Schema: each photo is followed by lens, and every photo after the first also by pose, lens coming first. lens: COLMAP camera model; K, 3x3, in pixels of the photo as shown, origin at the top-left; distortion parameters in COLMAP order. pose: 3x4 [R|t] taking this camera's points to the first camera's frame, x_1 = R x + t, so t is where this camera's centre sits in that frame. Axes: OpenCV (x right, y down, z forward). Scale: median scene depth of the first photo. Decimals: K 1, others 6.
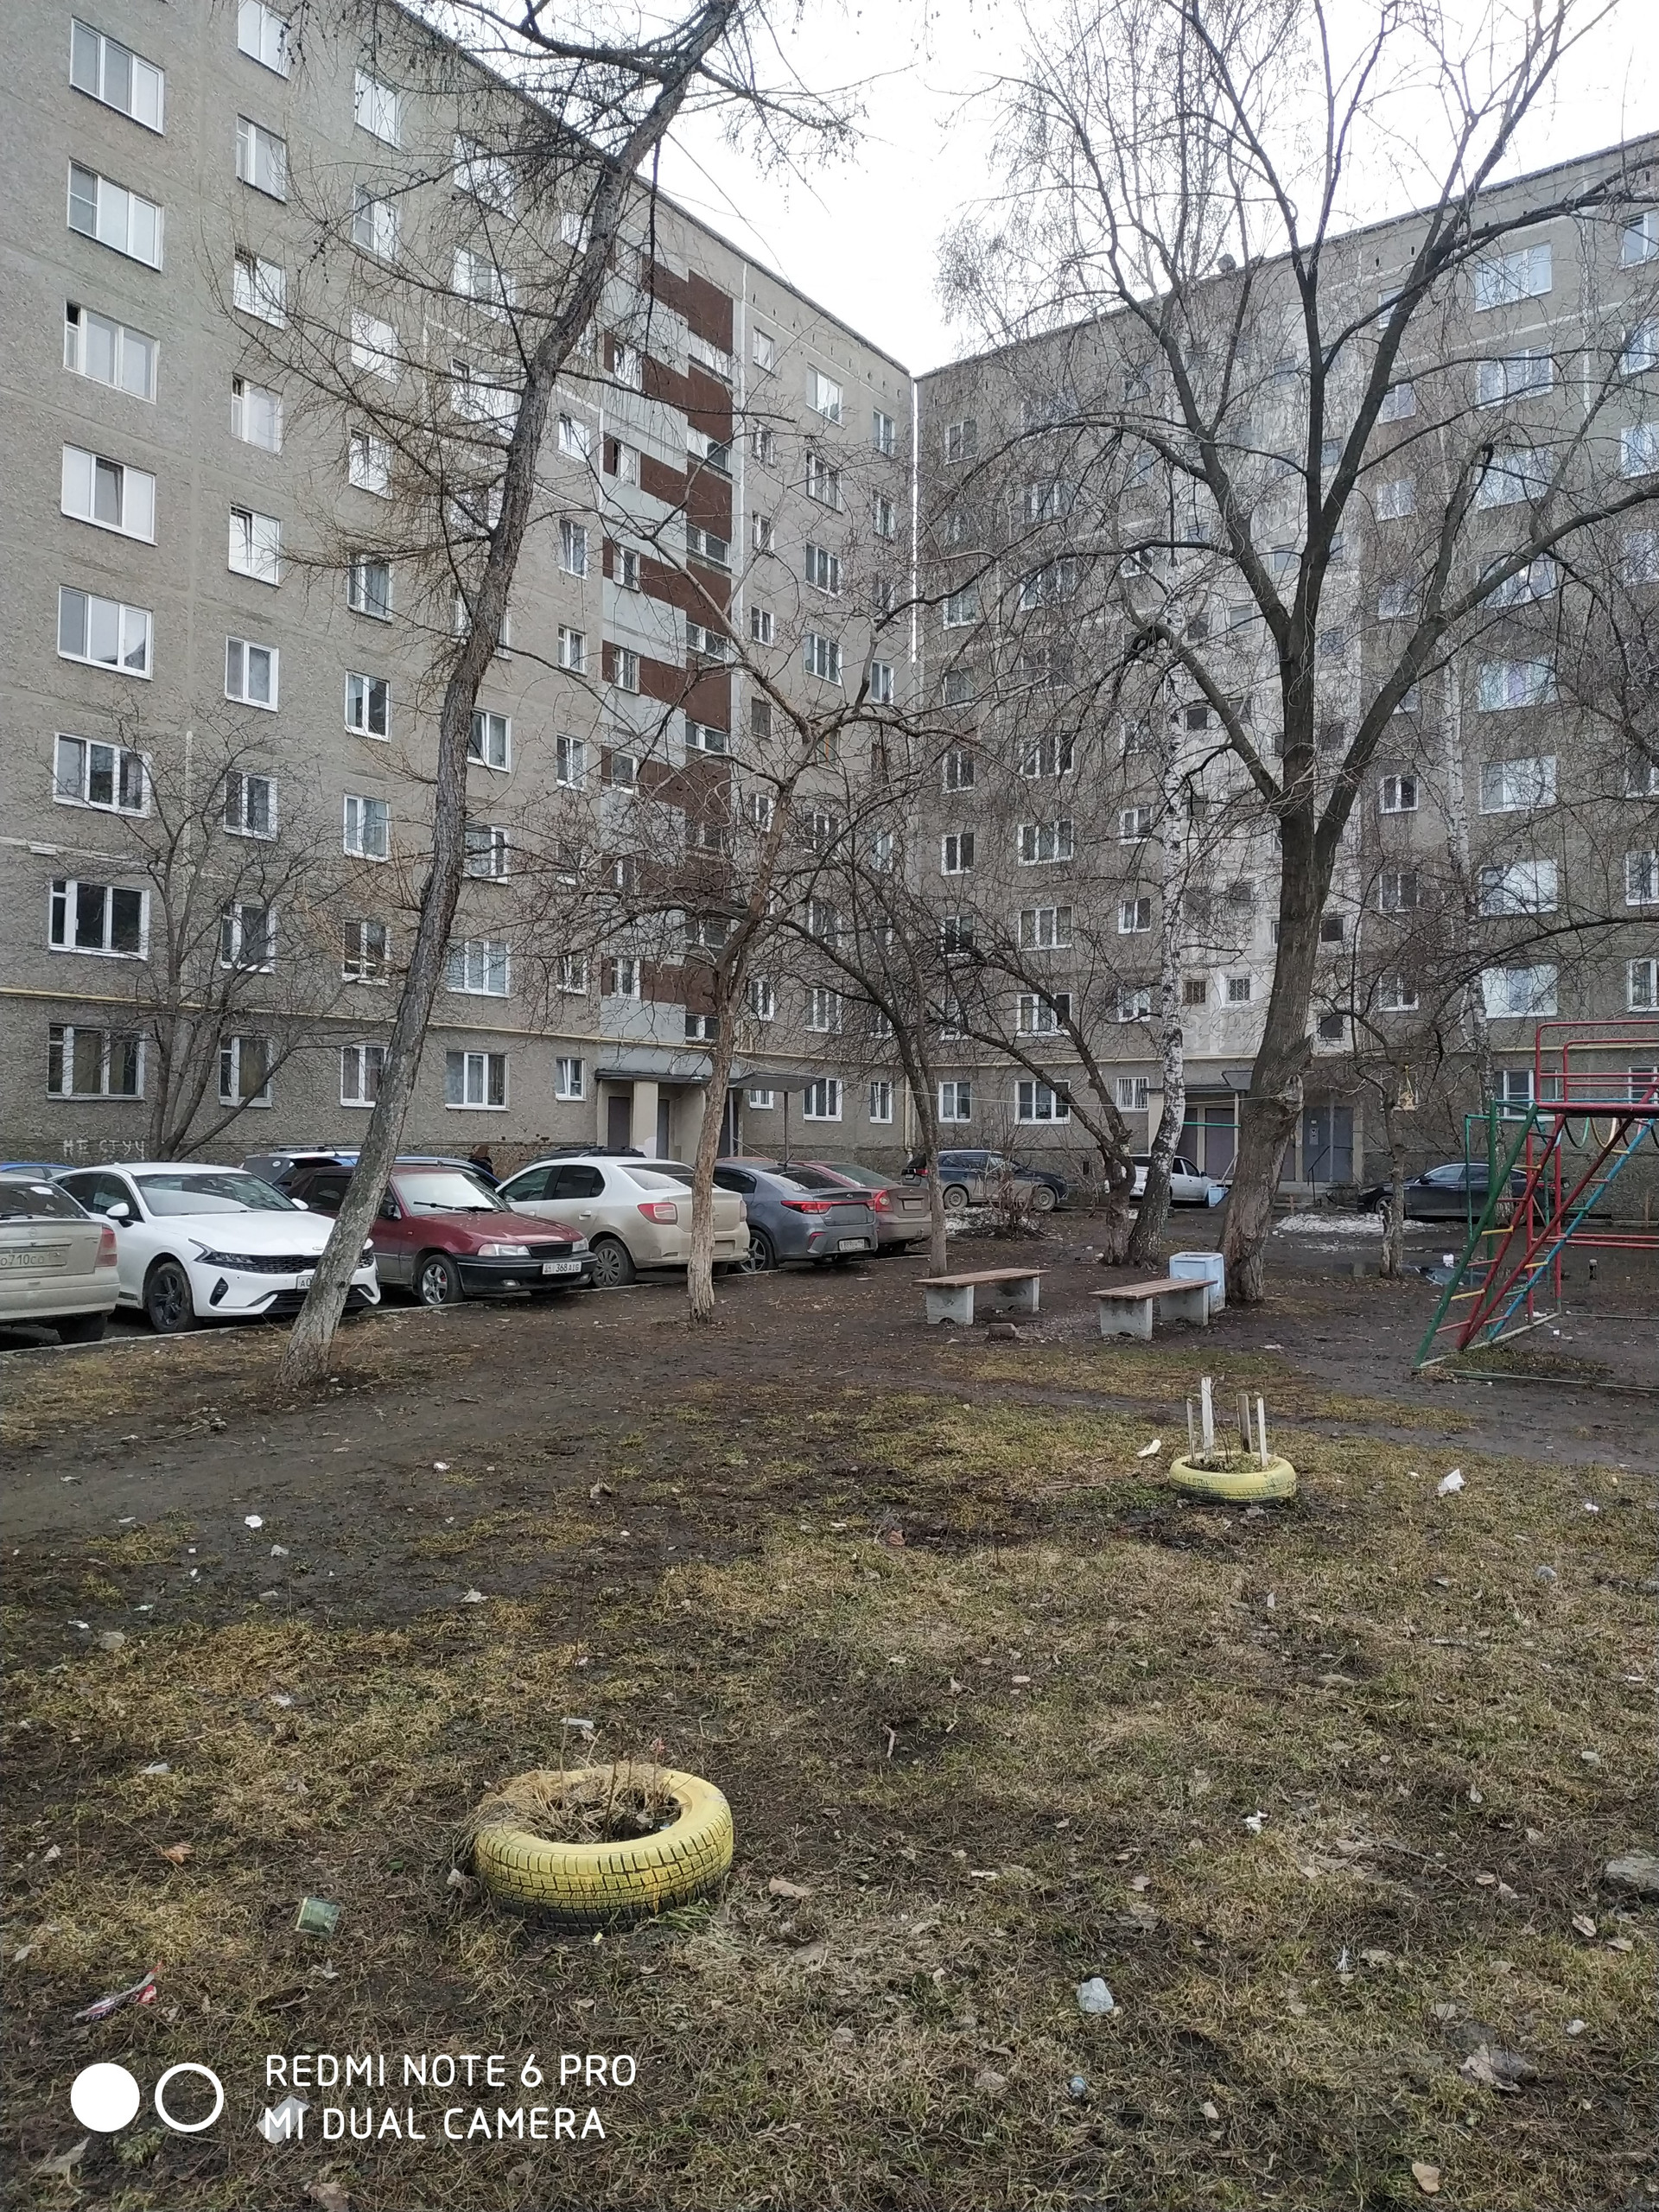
lens RADIAL K [[1628.8, 0, 822.3], [0, 1628.8, 1106.9], [0, 0, 1]] dist [0.001828, -0.005739]
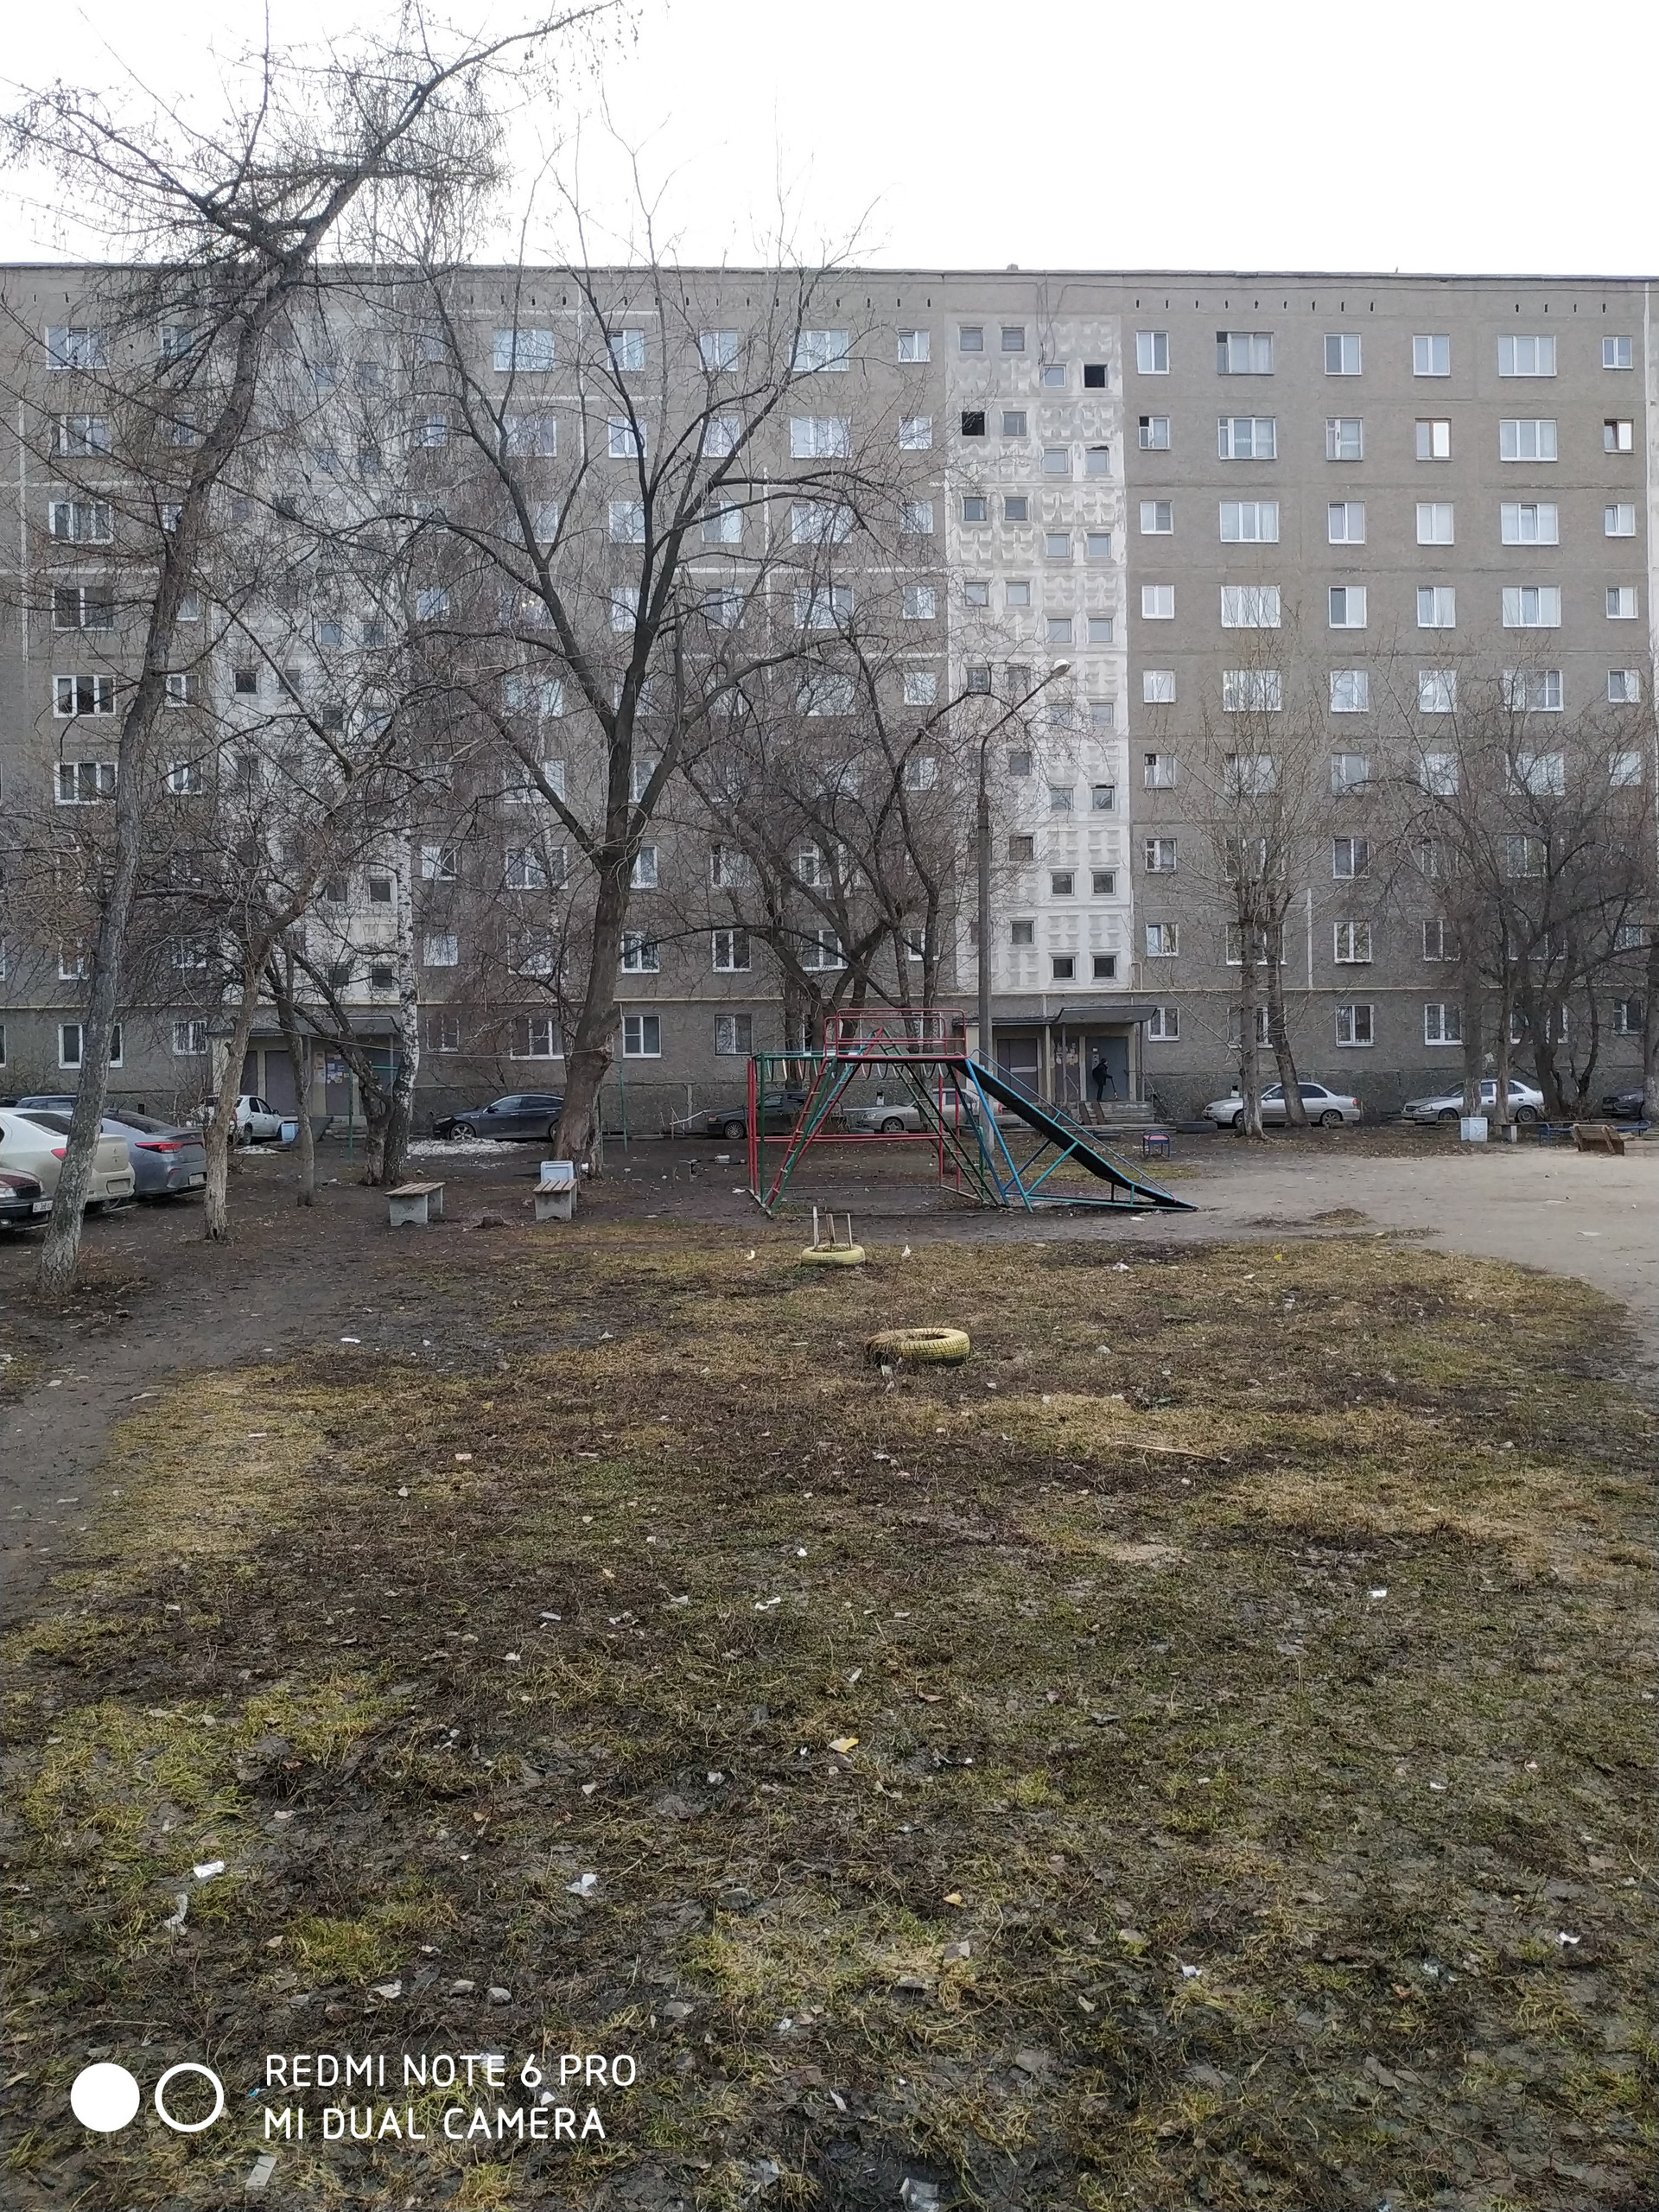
lens RADIAL K [[1628.8, 0, 822.3], [0, 1628.8, 1106.9], [0, 0, 1]] dist [0.001828, -0.005739]
pose [[0.789731, -0.033569, 0.612534, -0.343535], [0.009401, 0.999047, 0.042631, -0.011284], [-0.613381, -0.027909, 0.789294, -0.185764]]
